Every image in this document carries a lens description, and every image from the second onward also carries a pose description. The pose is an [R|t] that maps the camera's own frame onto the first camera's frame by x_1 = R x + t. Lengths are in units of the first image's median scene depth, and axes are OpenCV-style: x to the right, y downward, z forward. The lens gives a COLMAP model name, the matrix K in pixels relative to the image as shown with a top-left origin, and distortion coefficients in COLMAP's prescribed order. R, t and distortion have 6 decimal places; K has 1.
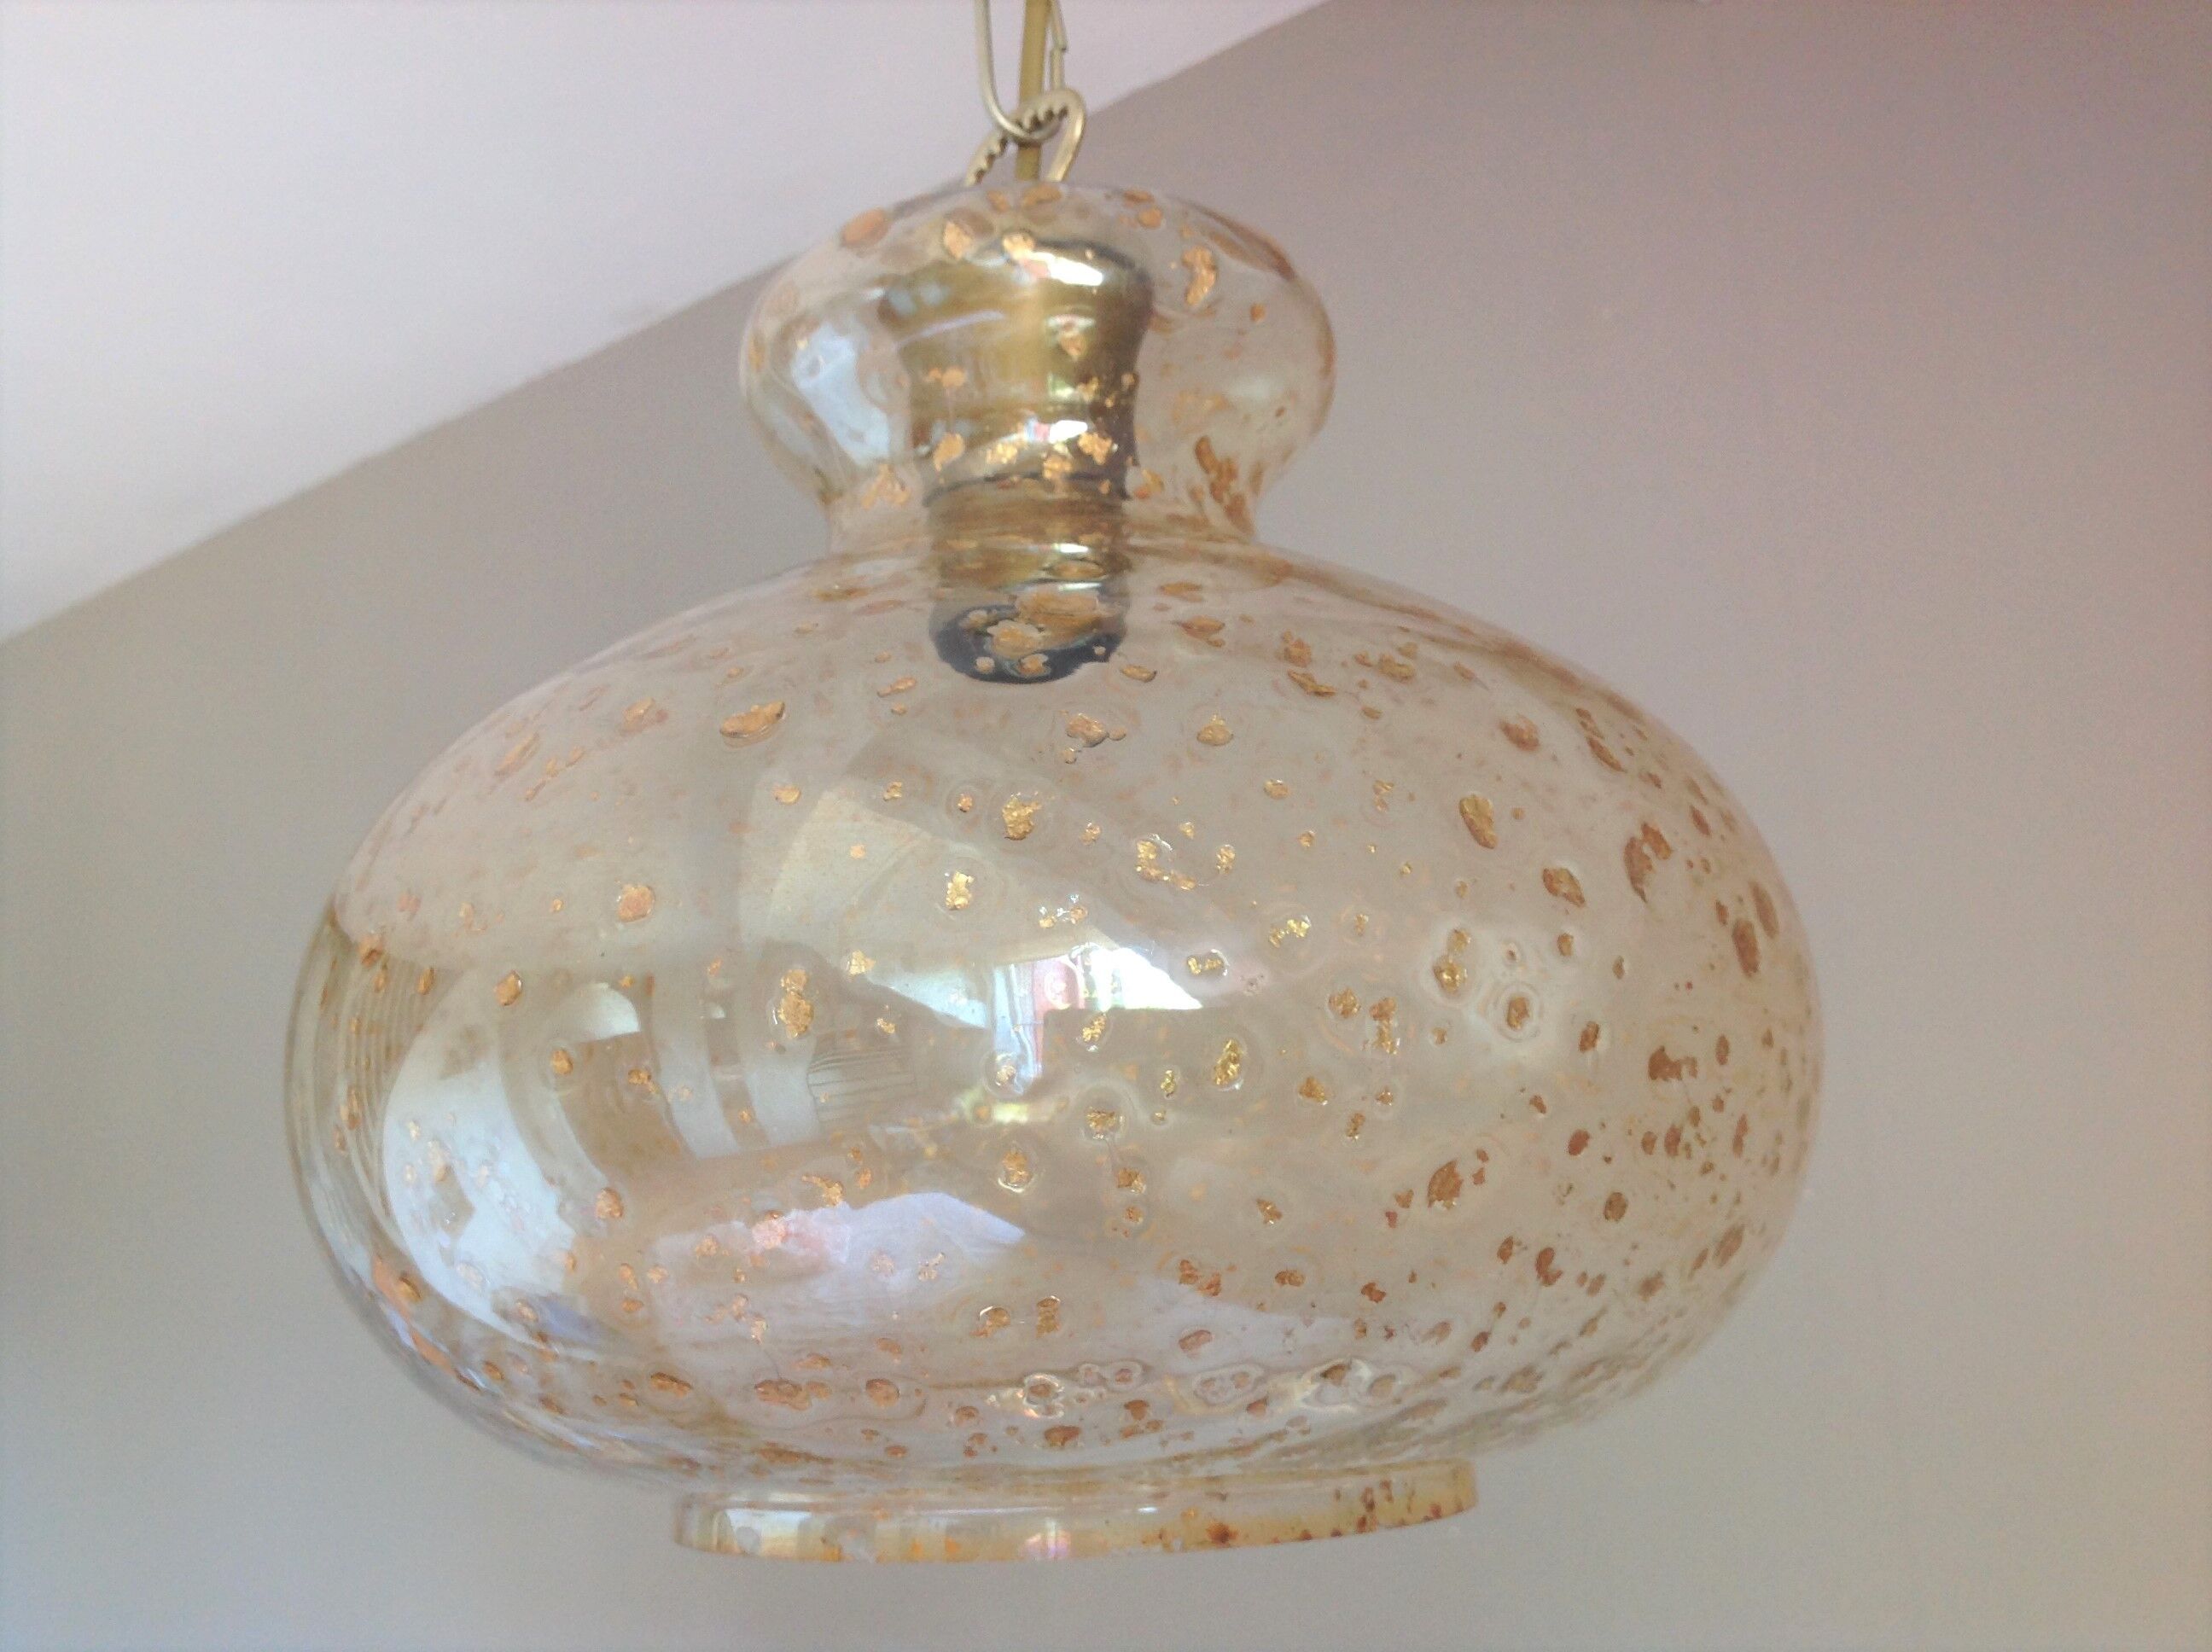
lens RADIAL K [[2184.1, 0, 1105.7], [0, 2184.1, 824.3], [0, 0, 1]] dist [0.056186, 0.000000]
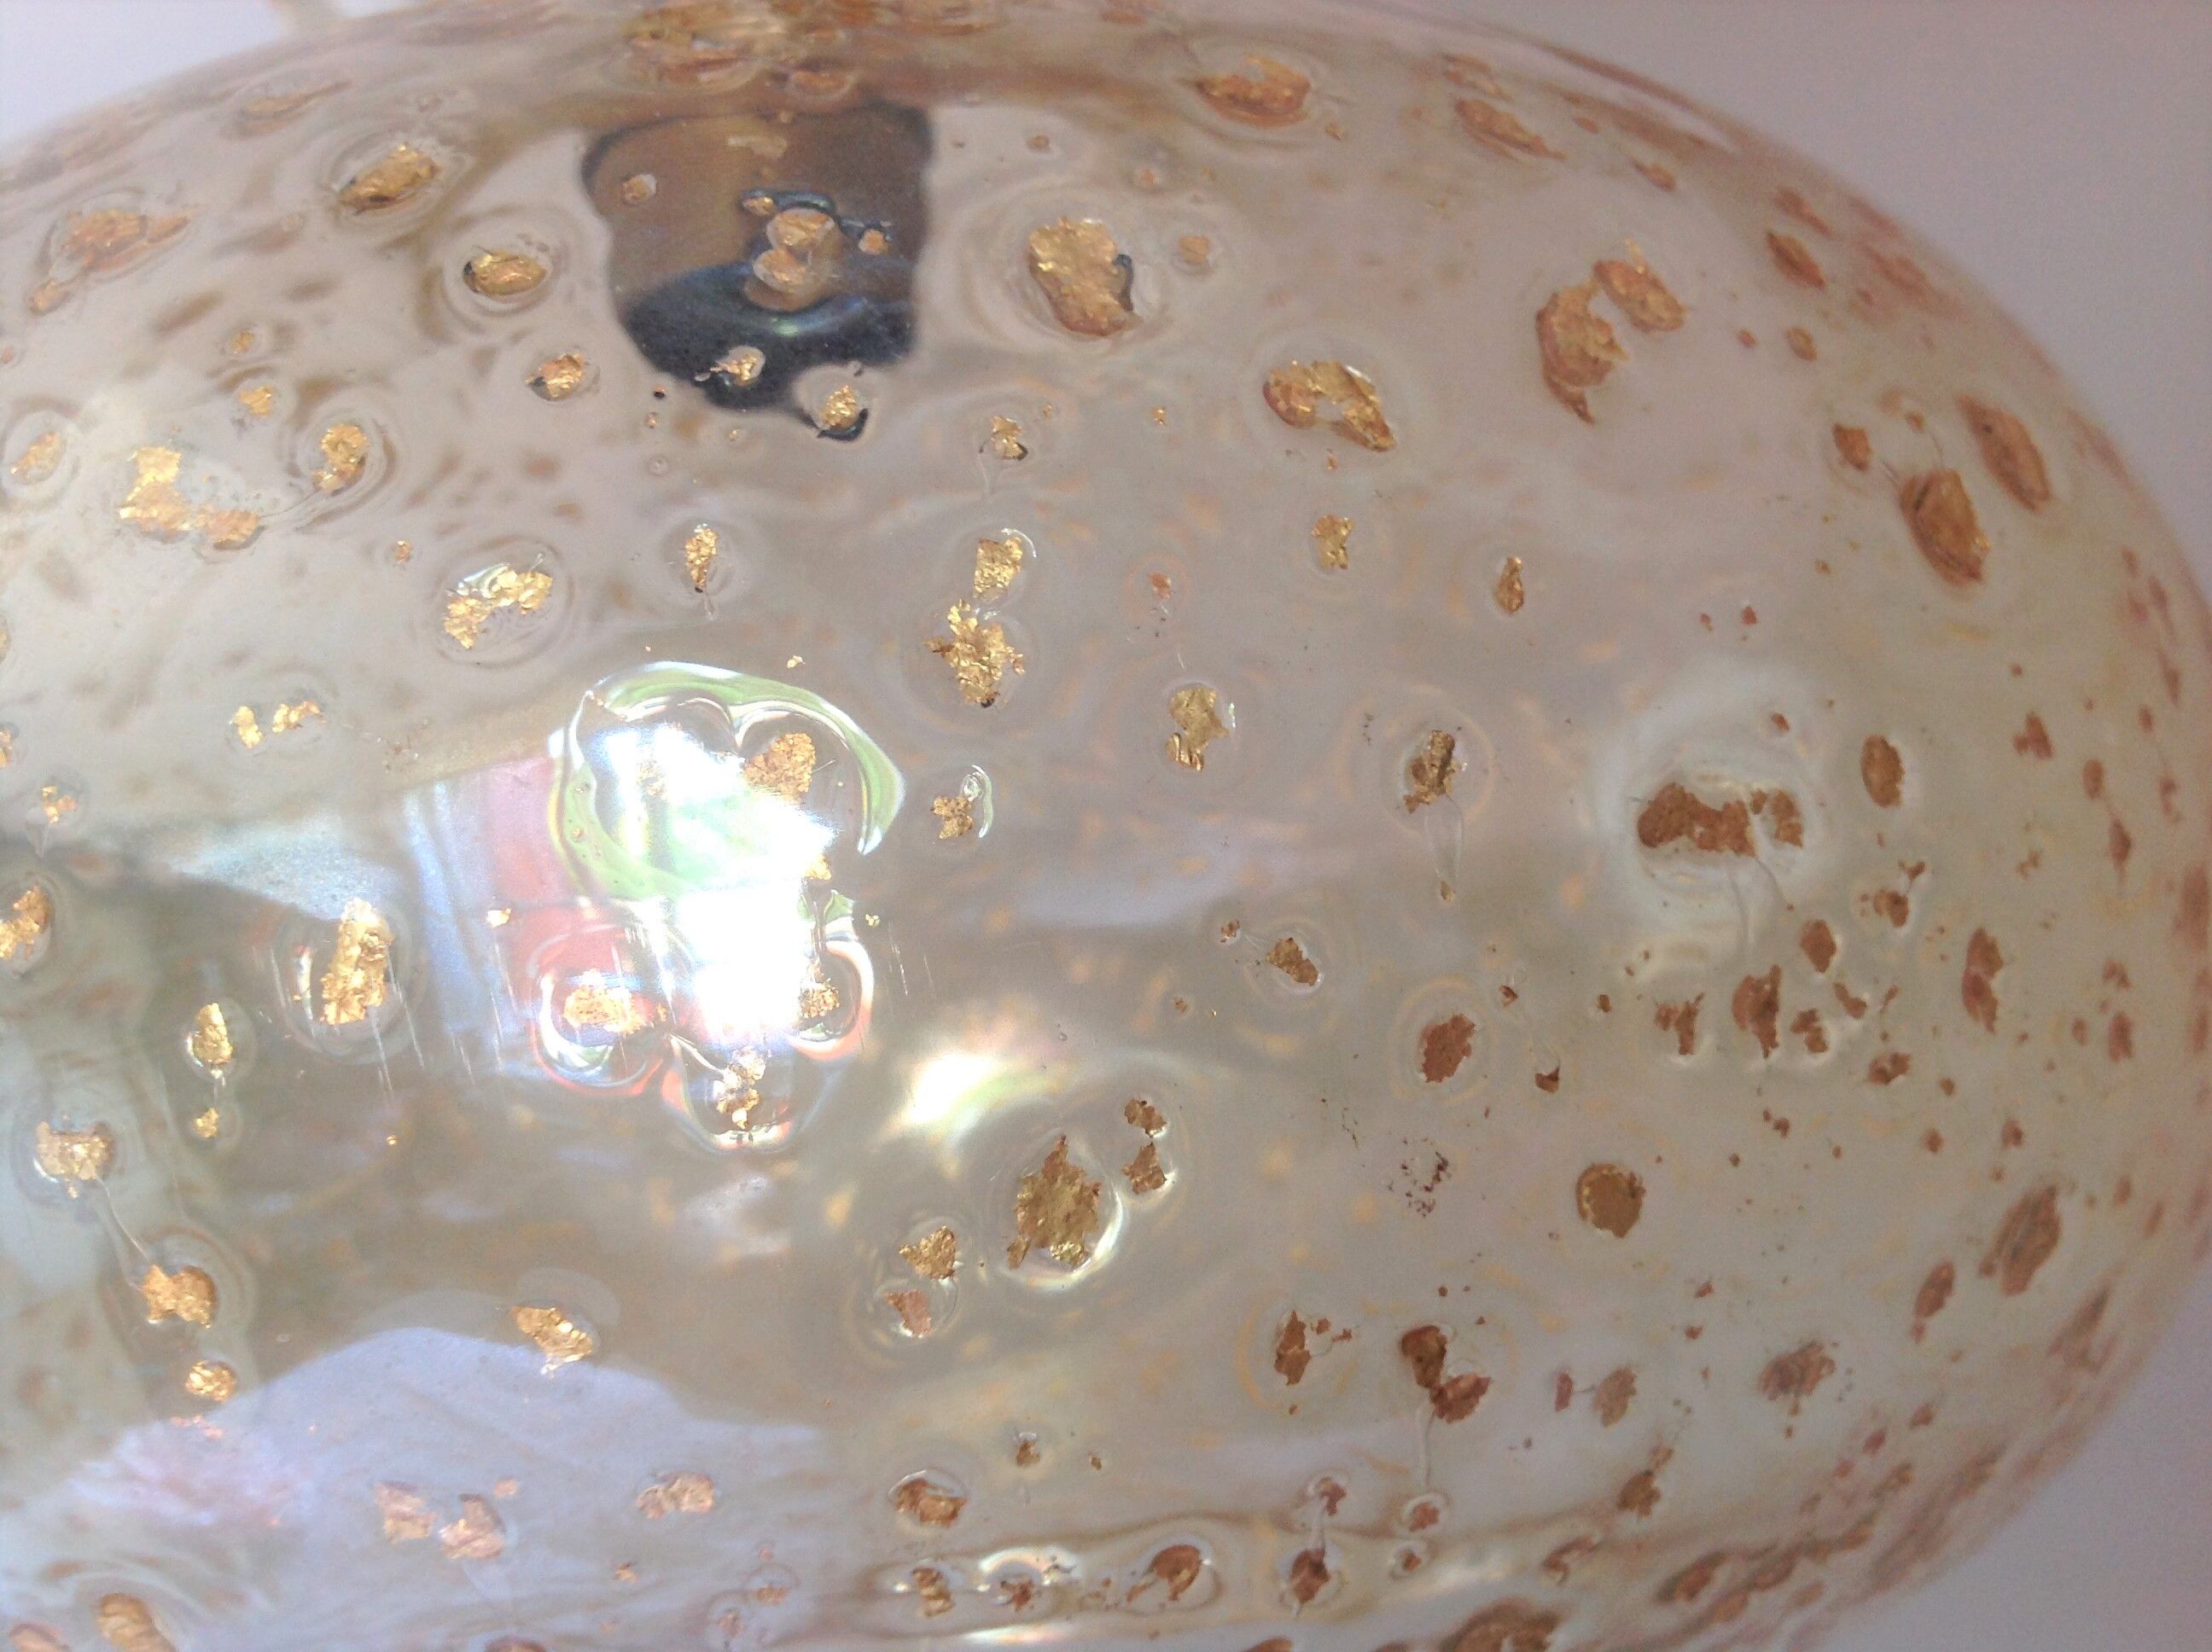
lens RADIAL K [[2184.1, 0, 1105.5], [0, 2184.1, 828.1], [0, 0, 1]] dist [0.056186, 0.000000]
pose [[0.957786, -0.154599, -0.242376, 0.241309], [0.155223, 0.987739, -0.016640, 0.098136], [0.241977, -0.021685, 0.970040, 0.578704]]
